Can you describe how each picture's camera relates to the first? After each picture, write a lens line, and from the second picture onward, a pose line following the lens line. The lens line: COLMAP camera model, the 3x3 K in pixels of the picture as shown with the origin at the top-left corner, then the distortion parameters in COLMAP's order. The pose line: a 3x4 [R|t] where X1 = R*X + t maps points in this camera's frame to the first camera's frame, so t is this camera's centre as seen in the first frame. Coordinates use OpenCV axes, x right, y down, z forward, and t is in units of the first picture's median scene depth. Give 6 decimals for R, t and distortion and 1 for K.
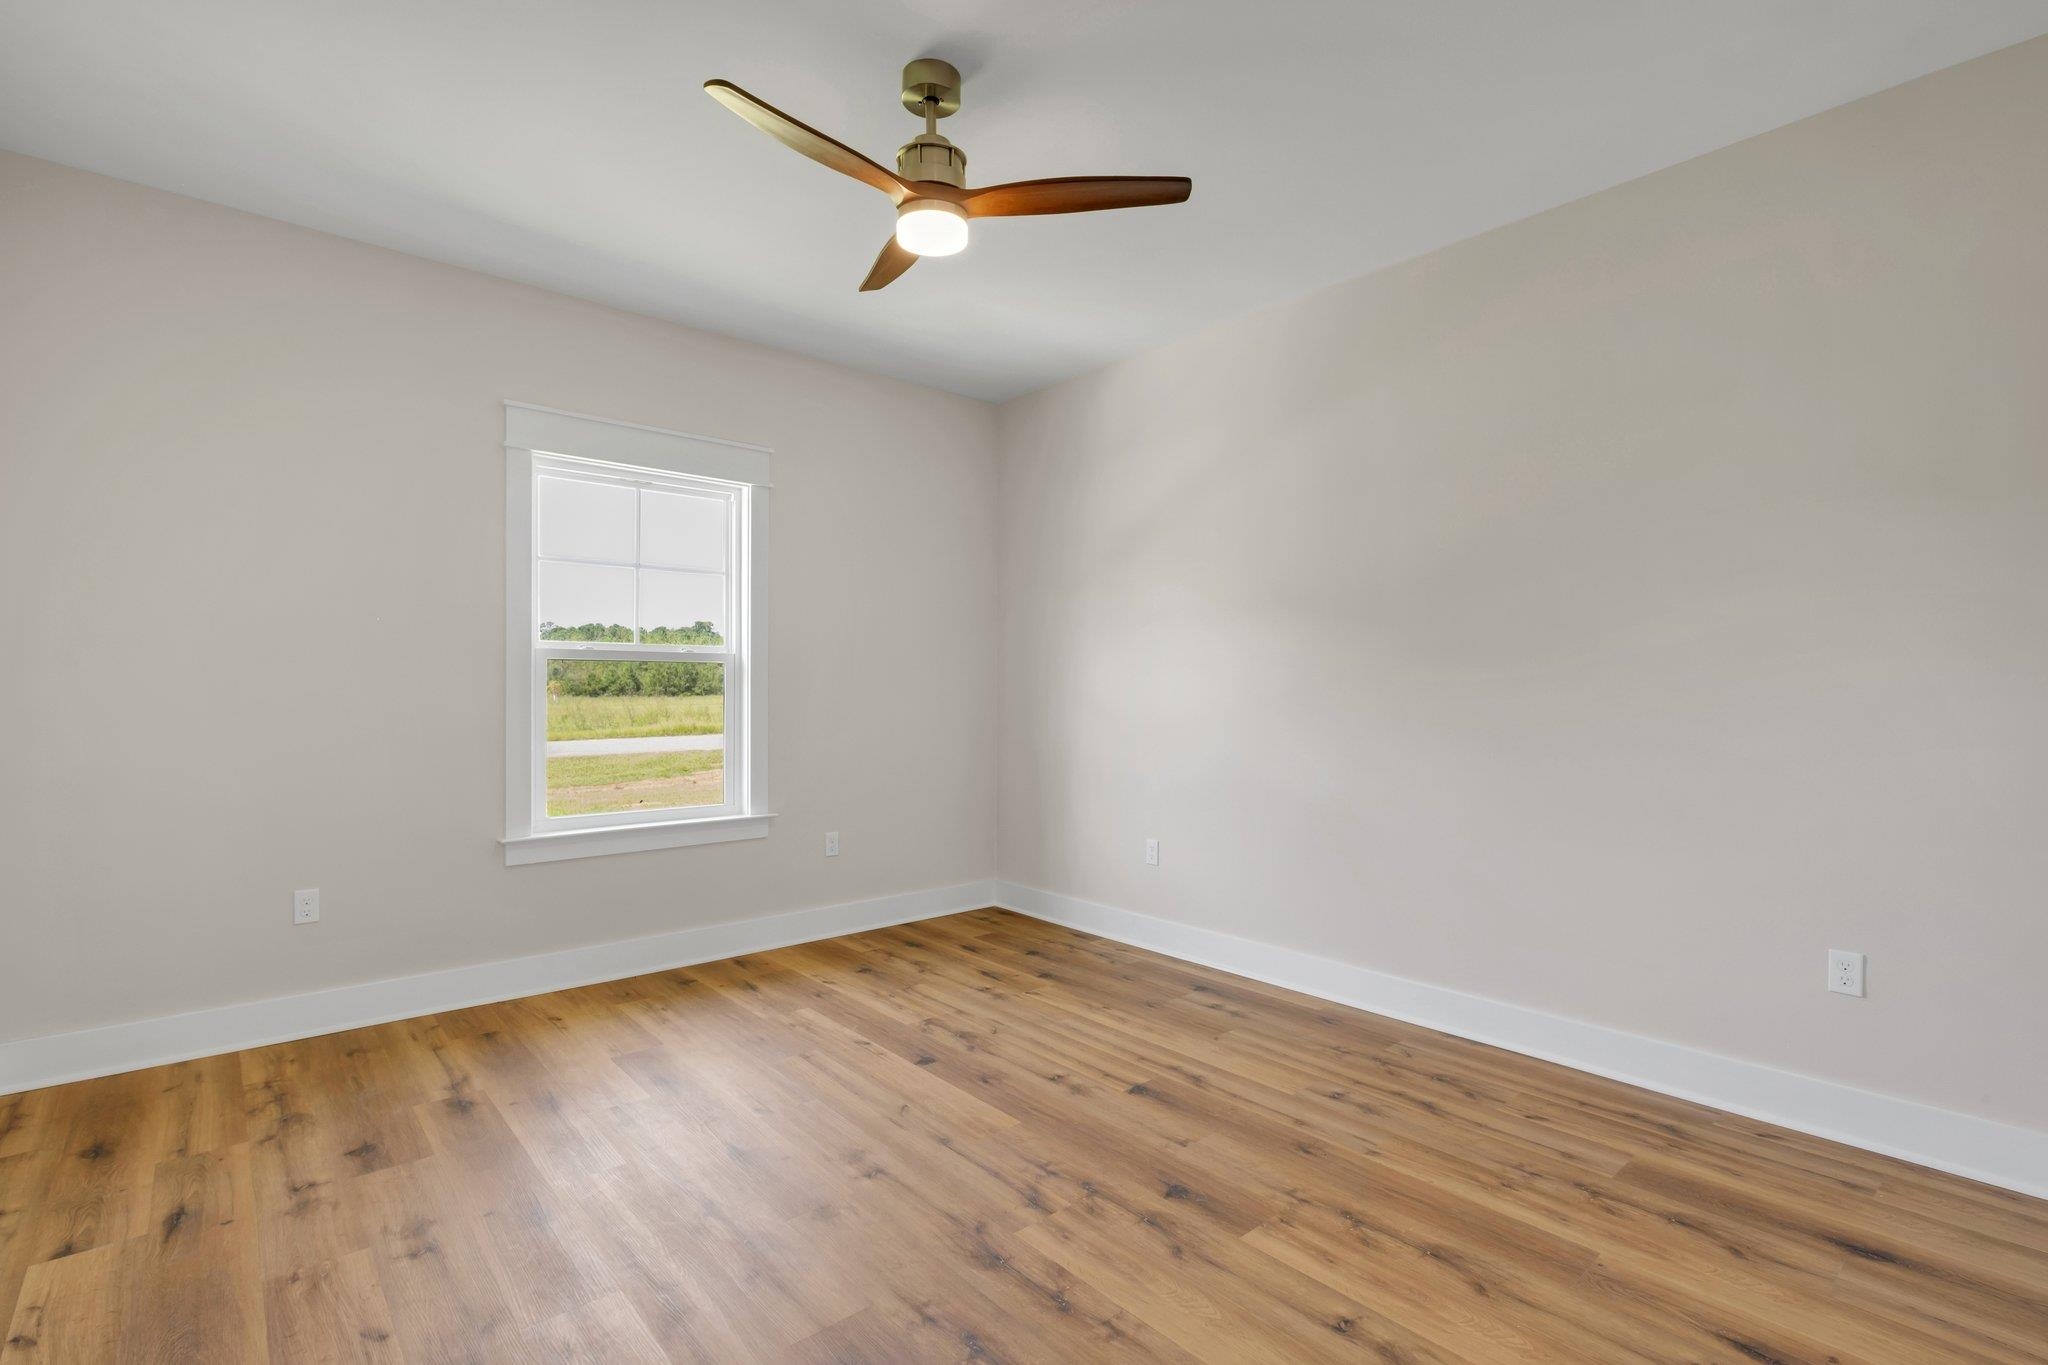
lens RADIAL K [[943.4, 0, 1026.3], [0, 943.4, 670.6], [0, 0, 1]] dist [-0.004051, -0.000025]
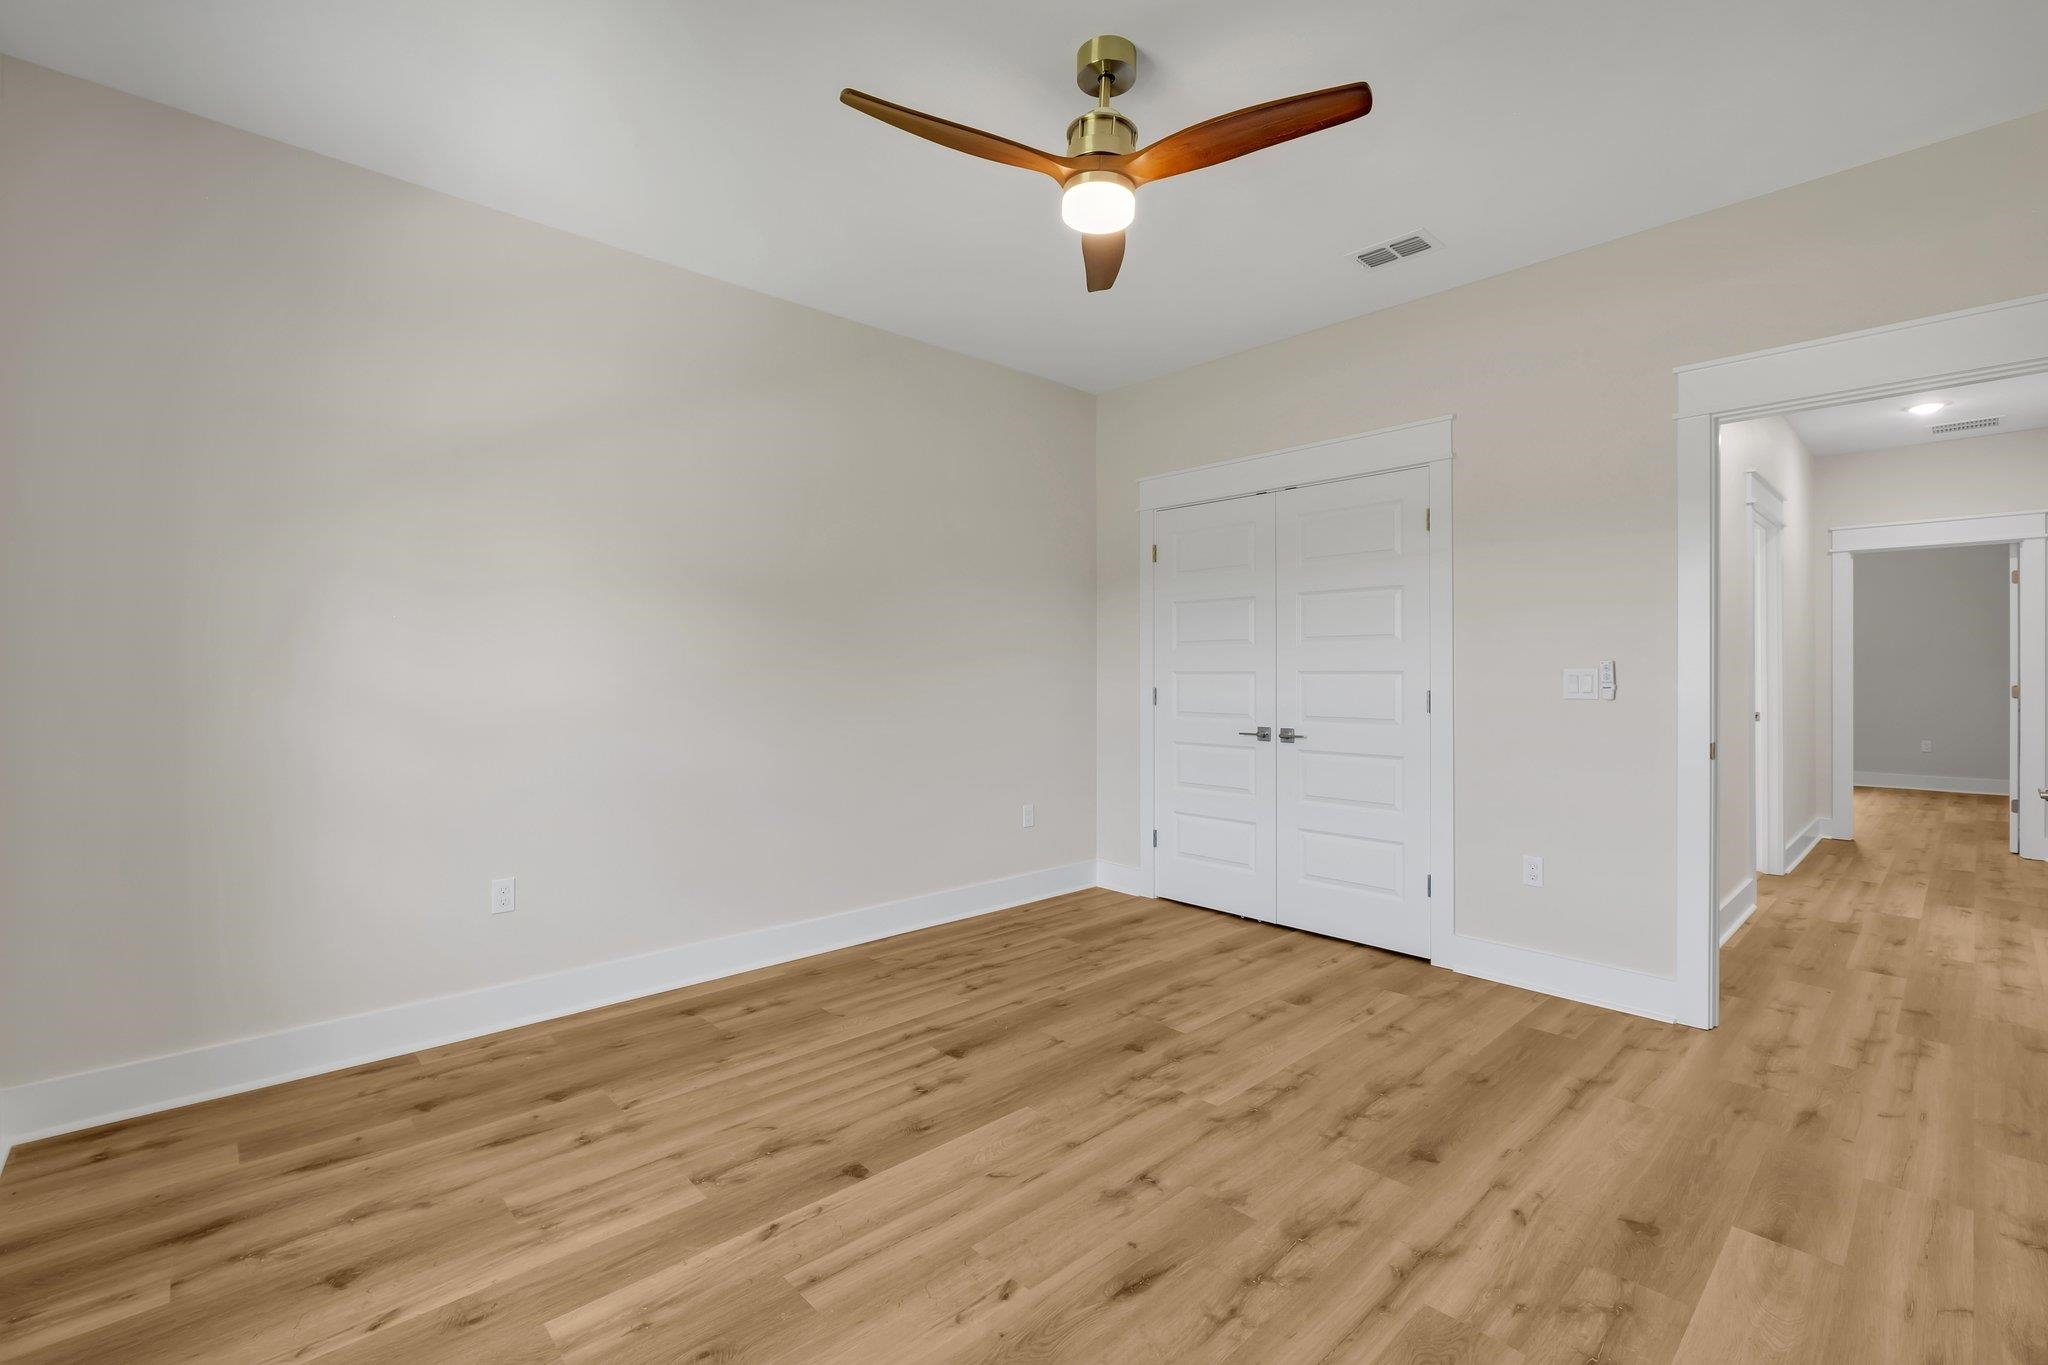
lens RADIAL K [[888.8, 0, 1021.9], [0, 888.8, 663.1], [0, 0, 1]] dist [-0.010138, -0.000244]
pose [[-0.029078, 0.004221, 0.999568, -0.838392], [-0.017167, 0.999841, -0.004721, 0.011074], [-0.999430, -0.017297, -0.029001, 0.919012]]
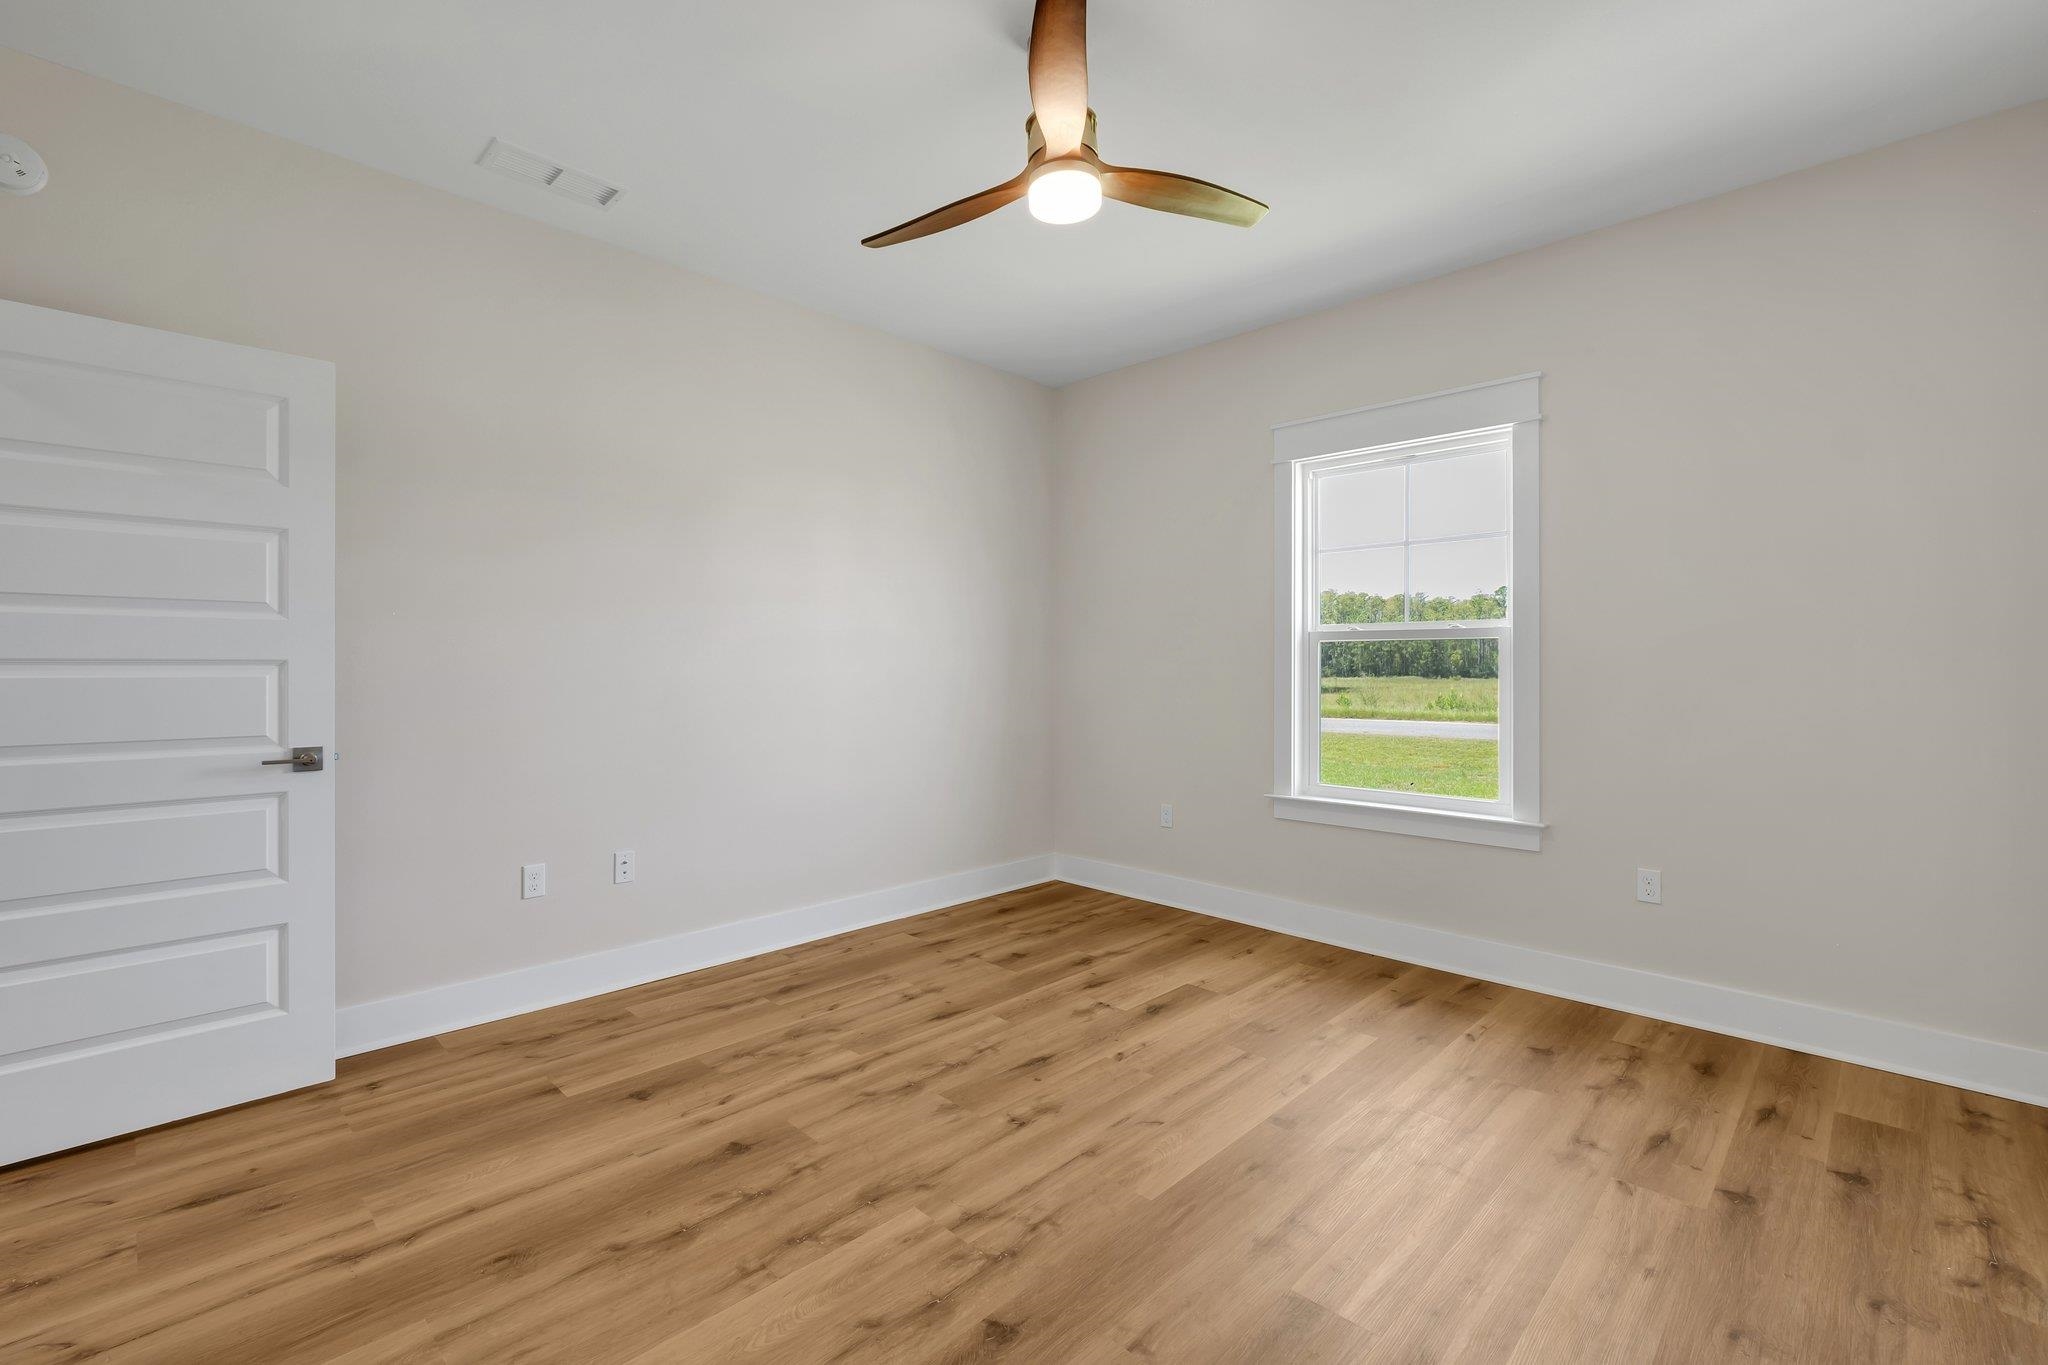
lens RADIAL K [[888.8, 0, 1021.9], [0, 888.8, 663.1], [0, 0, 1]] dist [-0.010138, -0.000244]
pose [[0.073924, -0.005711, -0.997248, 0.663066], [0.015151, 0.999875, -0.004603, 0.015889], [0.997149, -0.014769, 0.074001, 0.741101]]
